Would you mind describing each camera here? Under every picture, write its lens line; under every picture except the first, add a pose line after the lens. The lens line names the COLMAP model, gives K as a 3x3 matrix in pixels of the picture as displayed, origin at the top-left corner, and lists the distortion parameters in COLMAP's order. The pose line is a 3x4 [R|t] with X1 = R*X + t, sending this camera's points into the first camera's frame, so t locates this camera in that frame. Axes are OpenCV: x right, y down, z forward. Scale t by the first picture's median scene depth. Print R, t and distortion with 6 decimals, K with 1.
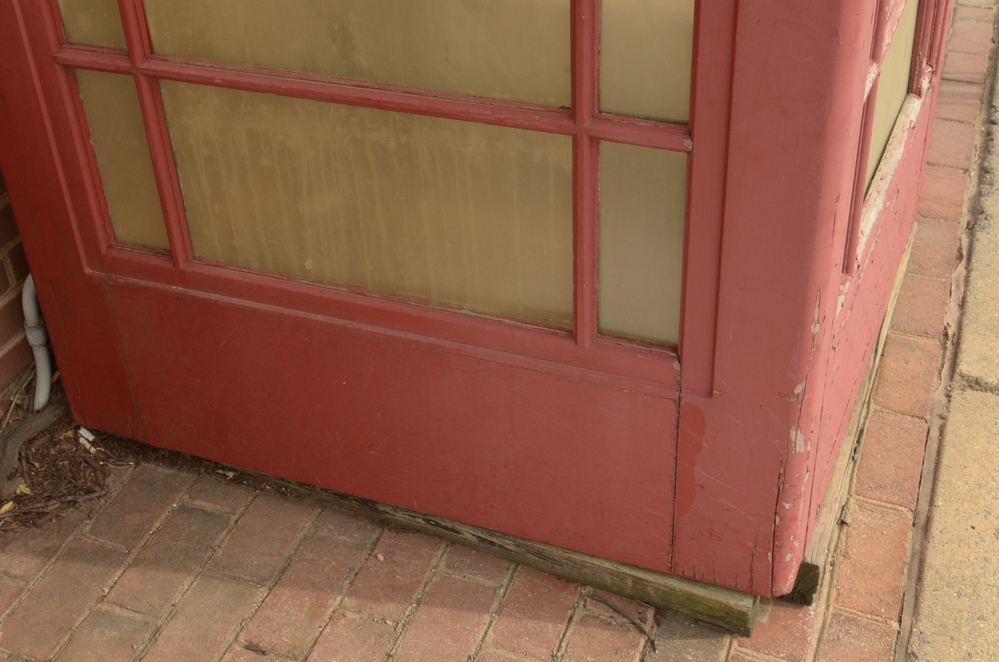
lens RADIAL K [[1266.8, 0, 499.5], [0, 1266.8, 331.0], [0, 0, 1]] dist [-0.013337, 0.045285]
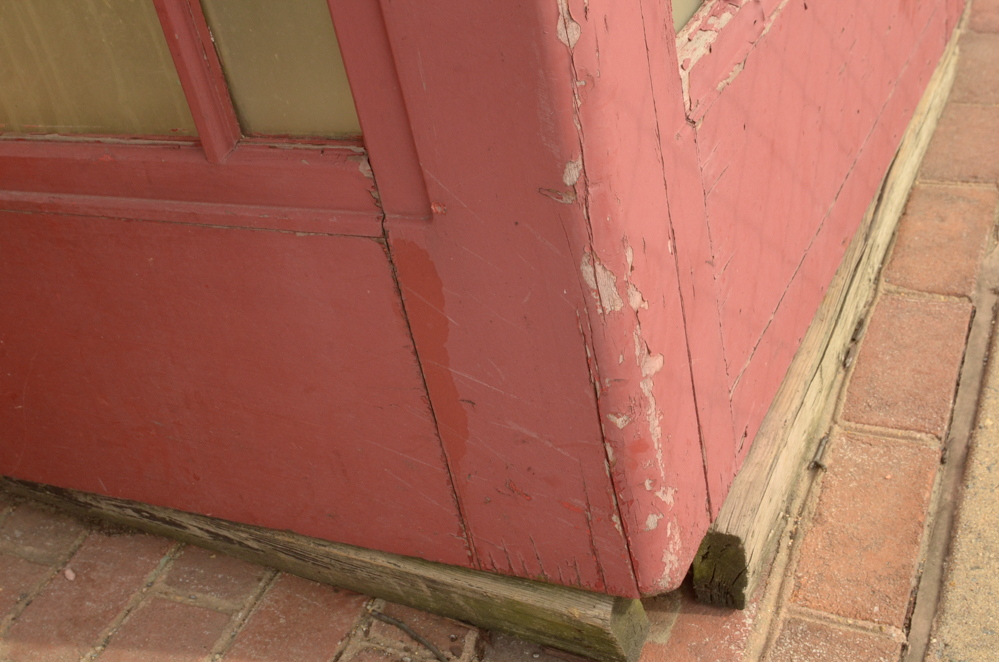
lens RADIAL K [[1266.8, 0, 499.5], [0, 1266.8, 331.0], [0, 0, 1]] dist [-0.013337, 0.045285]
pose [[0.987487, -0.090680, -0.129021, 0.219496], [0.087878, 0.995758, -0.027259, 0.097232], [0.130945, 0.015580, 0.991267, 0.414459]]
